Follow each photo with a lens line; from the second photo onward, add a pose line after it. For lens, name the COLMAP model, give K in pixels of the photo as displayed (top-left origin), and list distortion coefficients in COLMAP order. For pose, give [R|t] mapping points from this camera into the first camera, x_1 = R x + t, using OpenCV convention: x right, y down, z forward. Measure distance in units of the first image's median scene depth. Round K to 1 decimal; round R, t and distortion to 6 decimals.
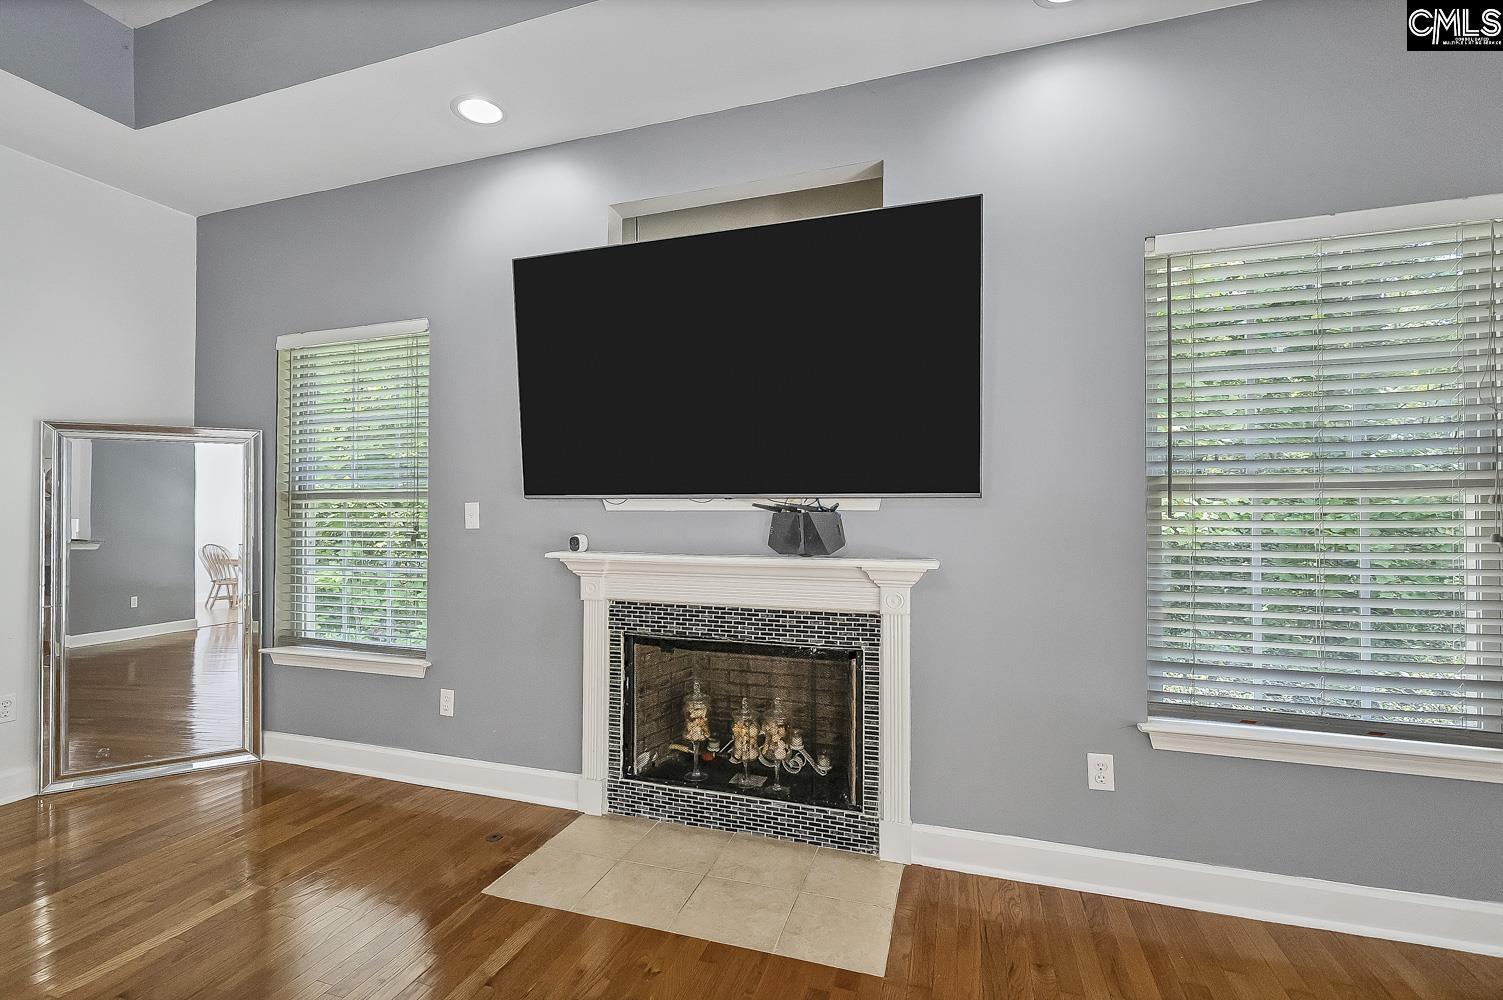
lens RADIAL K [[642.9, 0, 750.2], [0, 642.9, 510.5], [0, 0, 1]] dist [-0.008681, 0.000082]
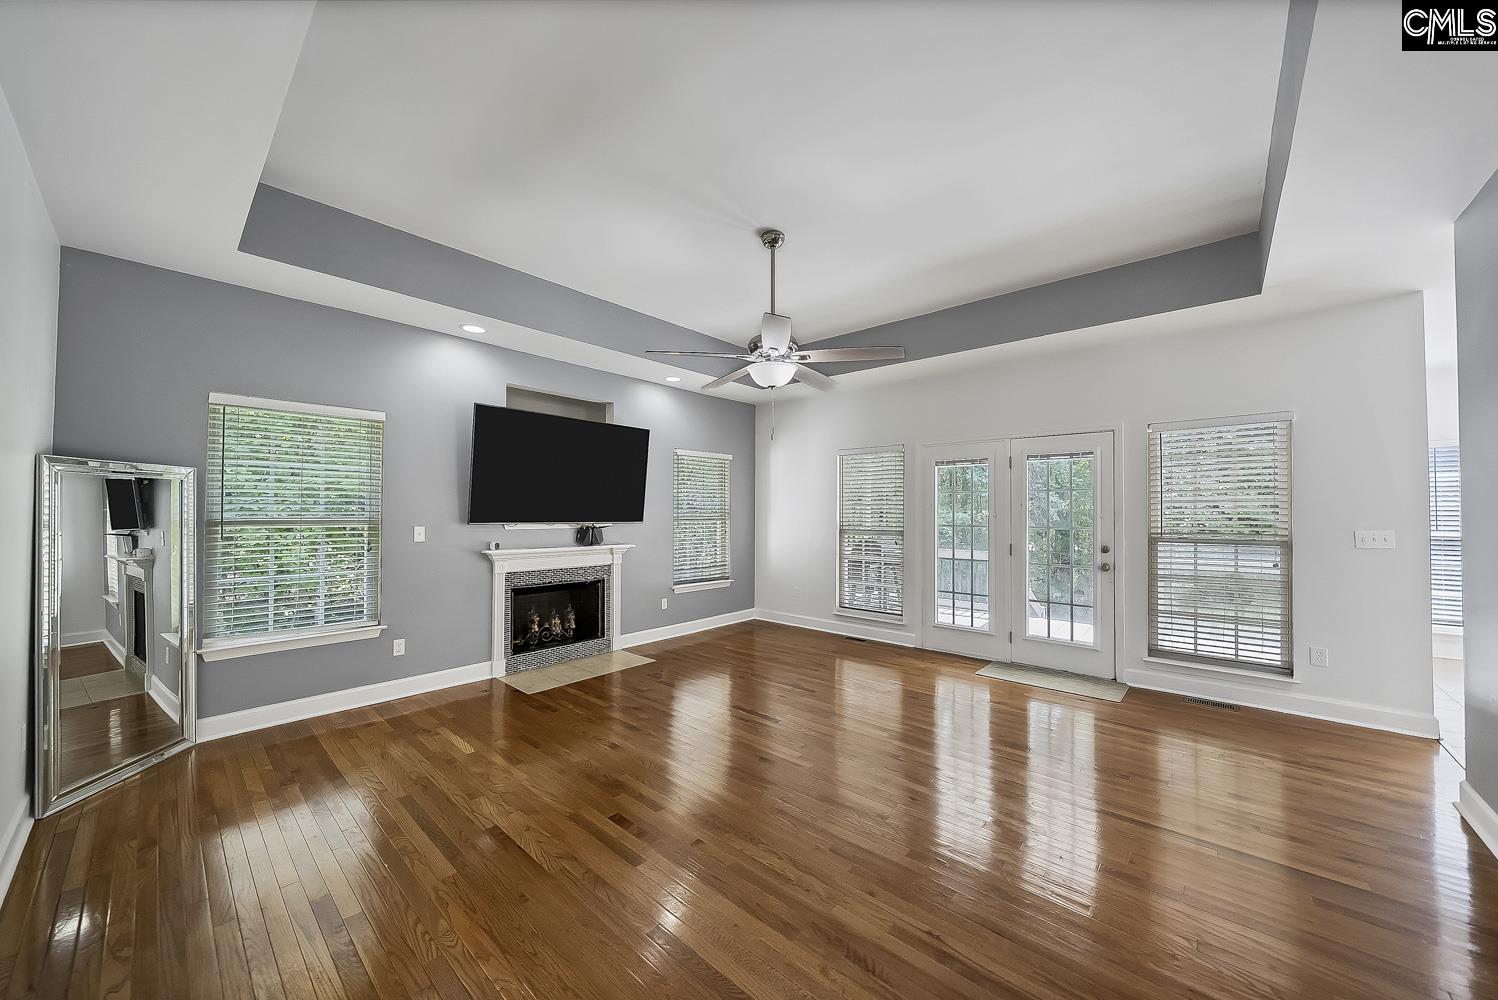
lens RADIAL K [[527.6, 0, 740.1], [0, 527.6, 499.6], [0, 0, 1]] dist [-0.003837, 0.000199]
pose [[0.404155, 0.024025, 0.914375, -1.612608], [-0.009806, 0.999711, -0.021932, -0.073458], [-0.914638, -0.000103, 0.404274, -0.423356]]
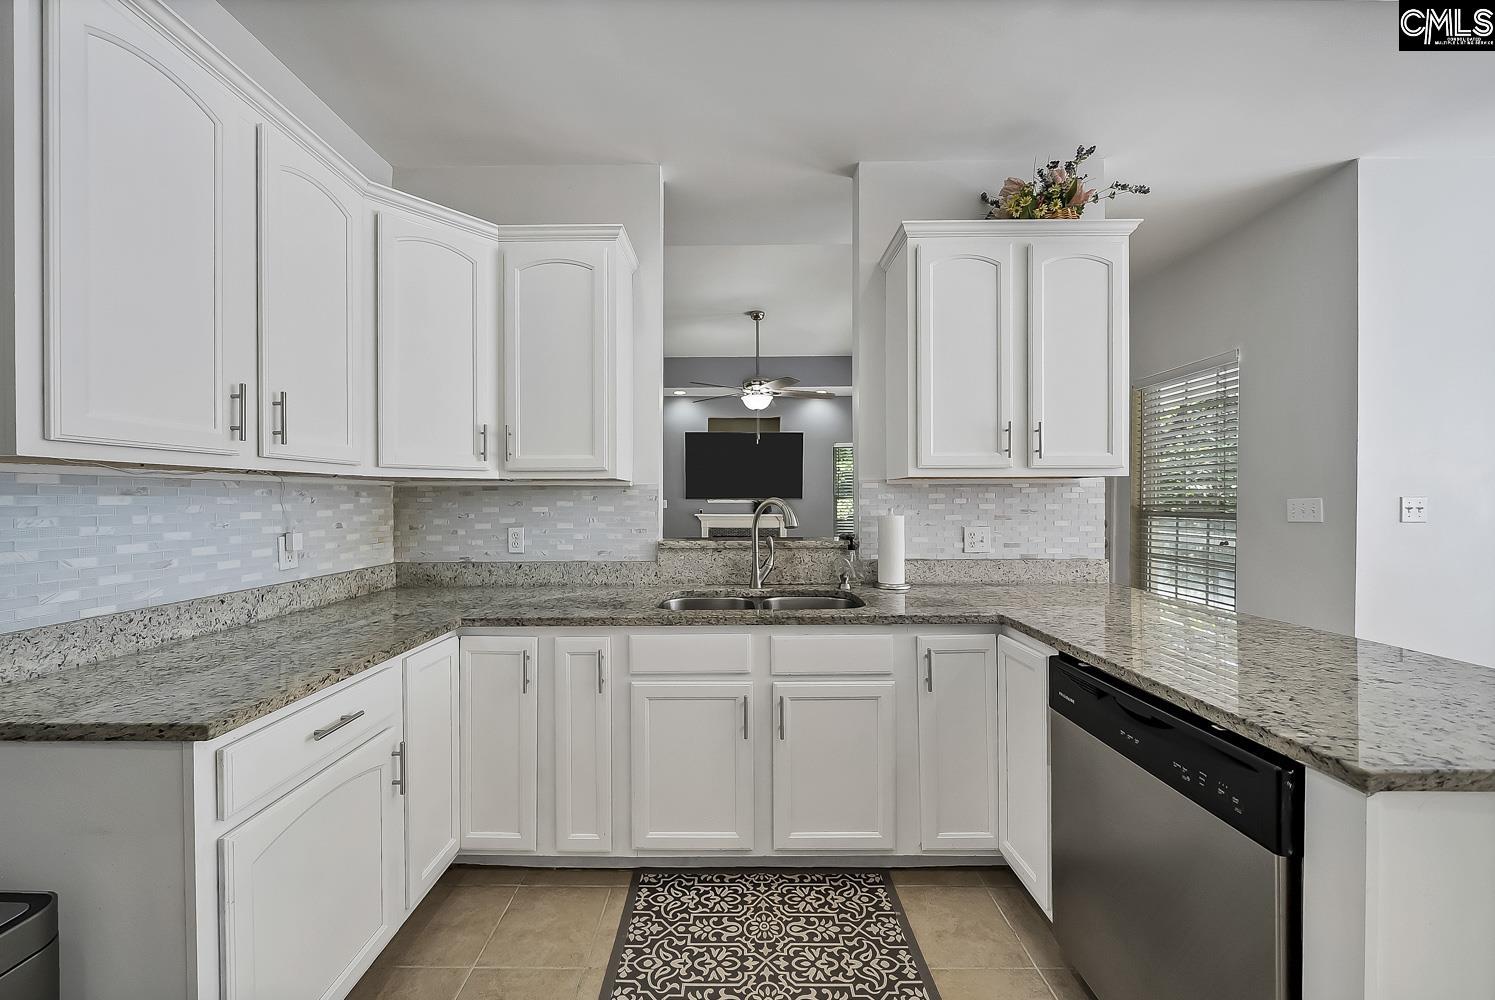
lens RADIAL K [[526.5, 0, 738.6], [0, 526.5, 499.6], [0, 0, 1]] dist [-0.003837, 0.000199]
pose [[0.951519, -0.002693, 0.307578, -1.047364], [0.000309, 0.999970, 0.007799, -0.042129], [-0.307590, -0.007326, 0.951491, -2.056210]]
